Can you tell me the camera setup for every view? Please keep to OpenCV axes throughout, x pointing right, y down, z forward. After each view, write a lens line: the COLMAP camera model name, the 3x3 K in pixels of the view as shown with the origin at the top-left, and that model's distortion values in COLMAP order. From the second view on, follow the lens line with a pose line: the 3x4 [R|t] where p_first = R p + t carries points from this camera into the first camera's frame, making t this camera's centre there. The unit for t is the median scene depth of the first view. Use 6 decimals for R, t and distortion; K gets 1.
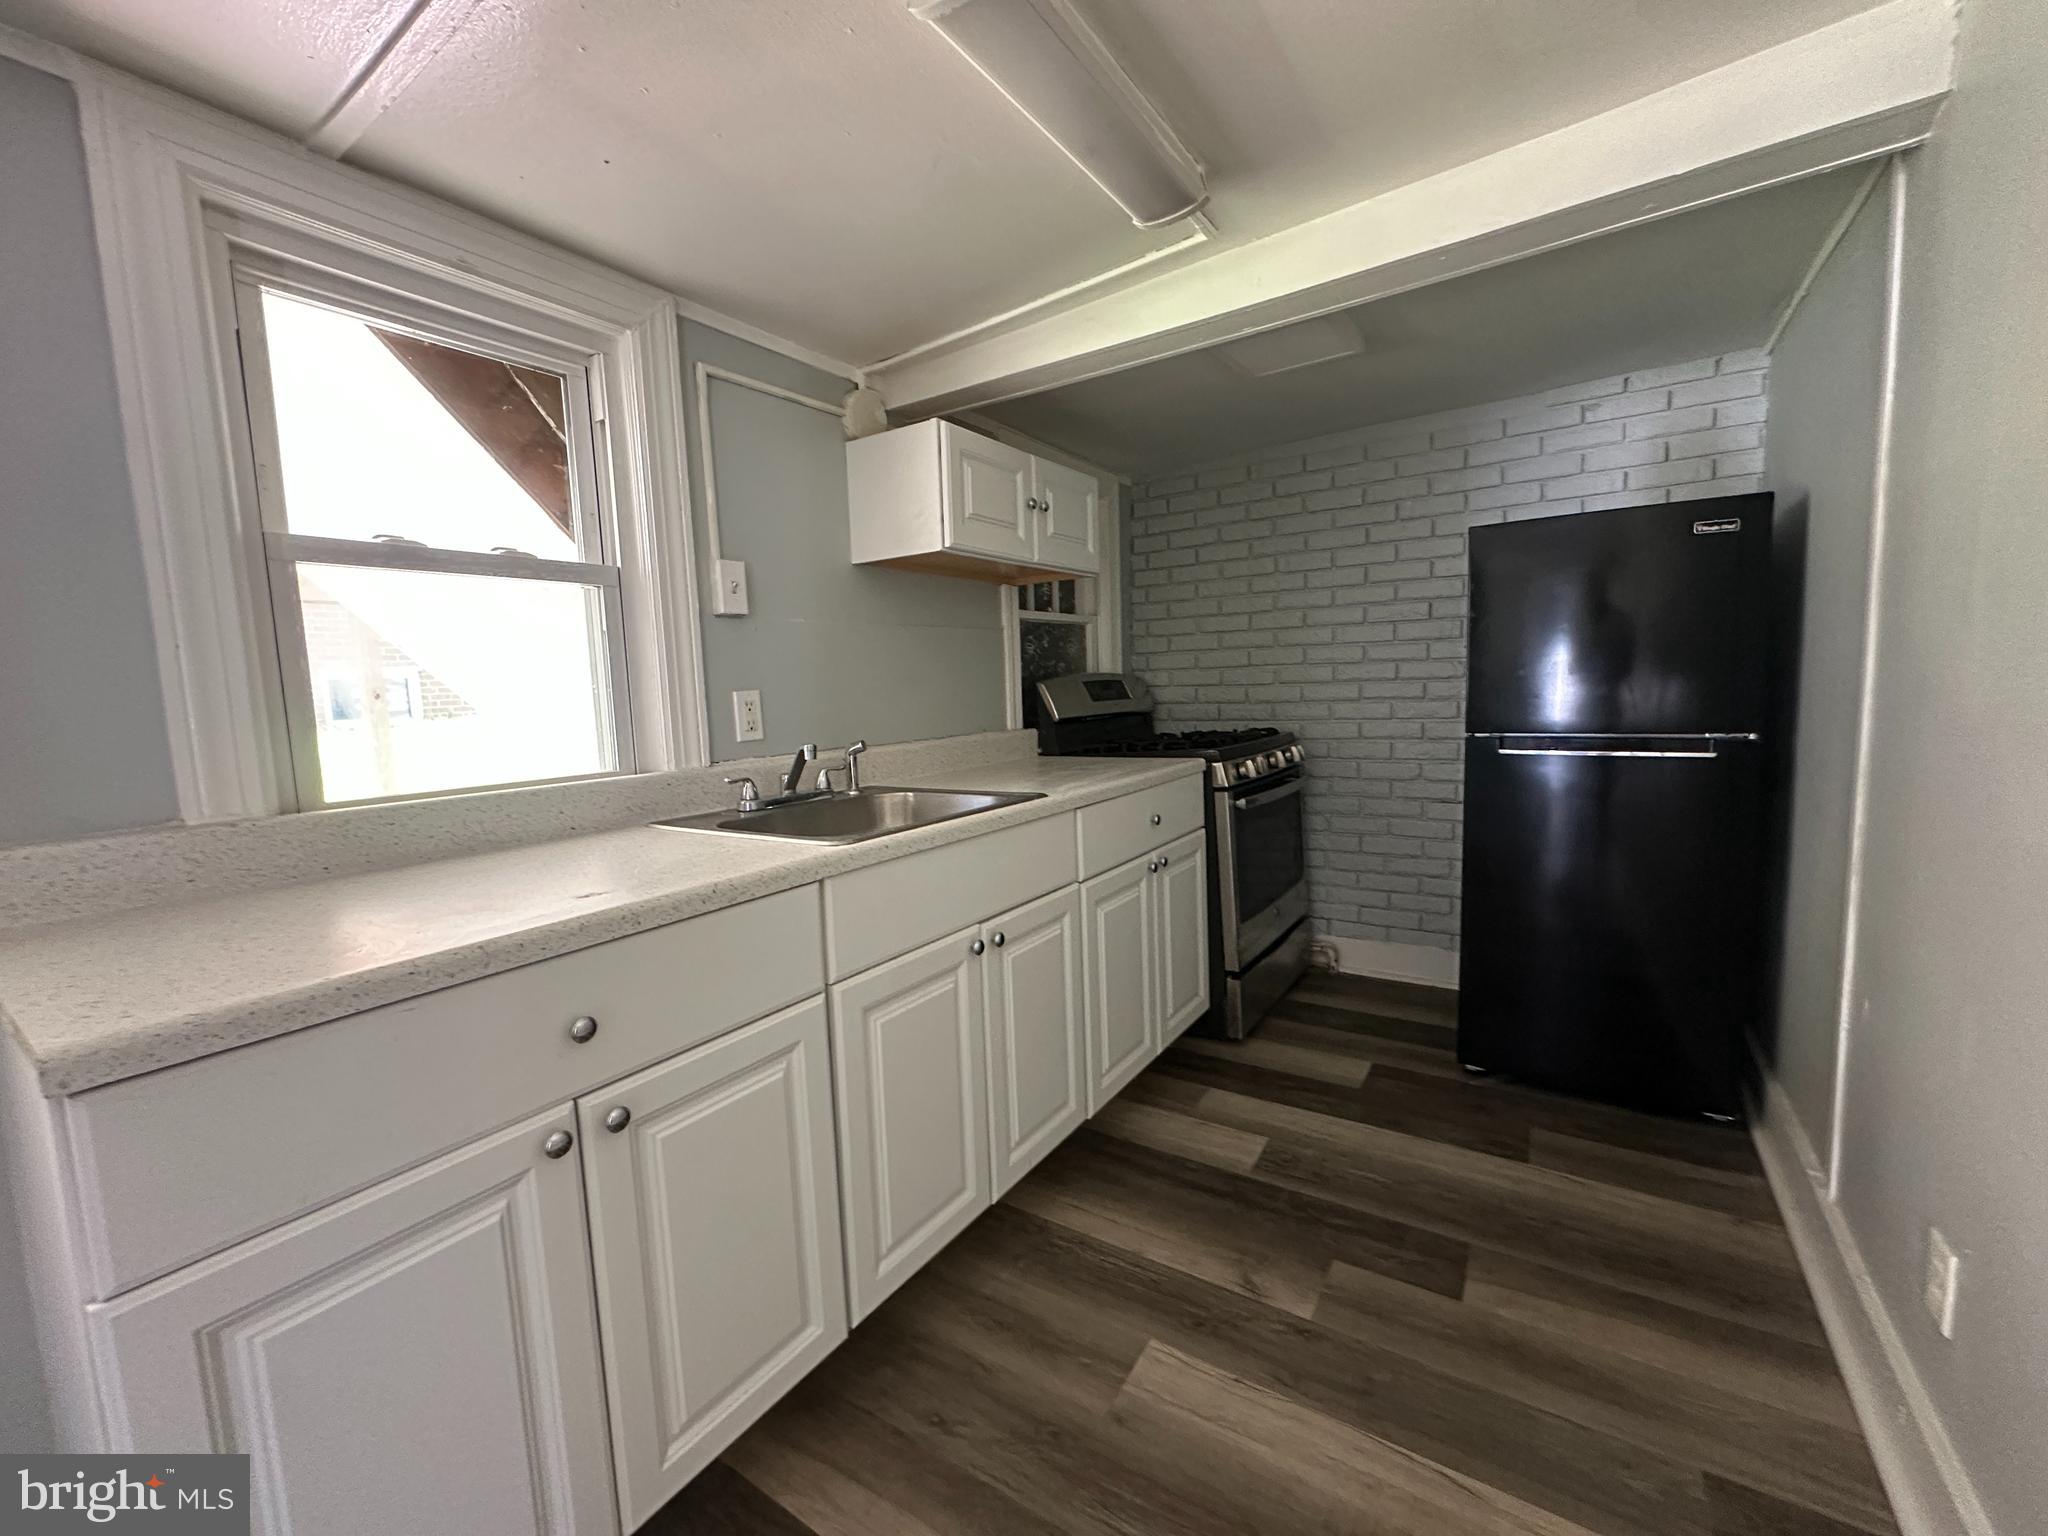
lens RADIAL K [[813.0, 0, 1024.0], [0, 813.0, 767.7], [0, 0, 1]] dist [-0.001730, -0.000544]
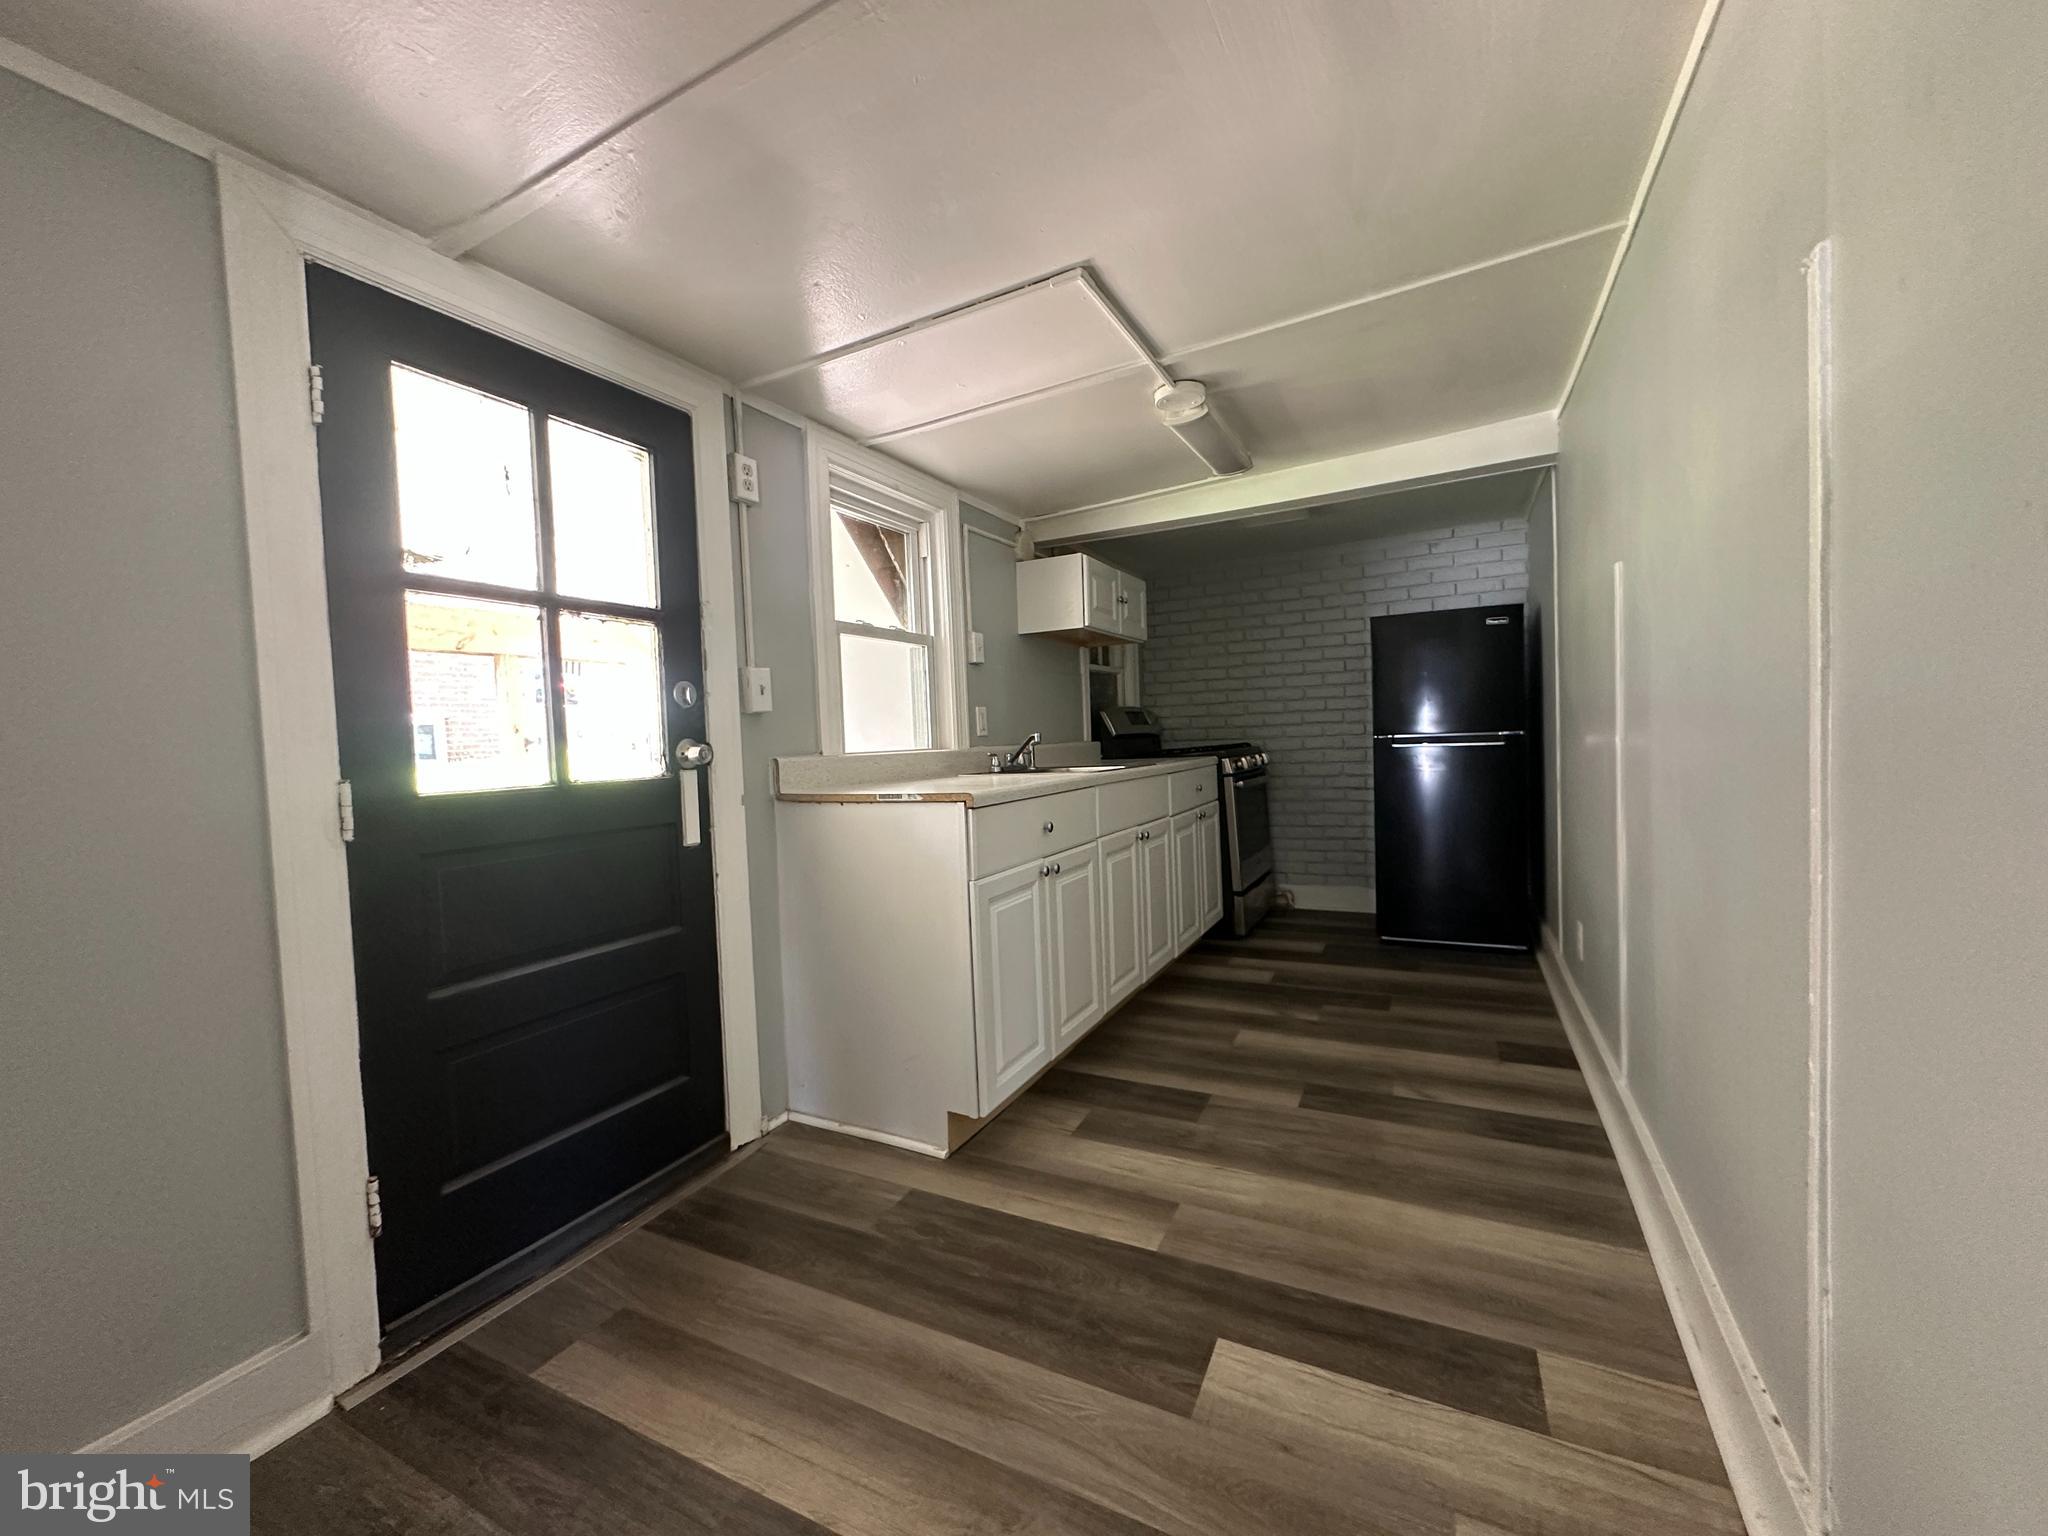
lens RADIAL K [[813.0, 0, 1024.0], [0, 813.0, 767.7], [0, 0, 1]] dist [-0.001730, -0.000544]
pose [[0.993350, -0.006257, 0.114960, -0.334343], [0.014394, 0.997437, -0.070087, 0.116531], [-0.114227, 0.071276, 0.990895, -0.528355]]
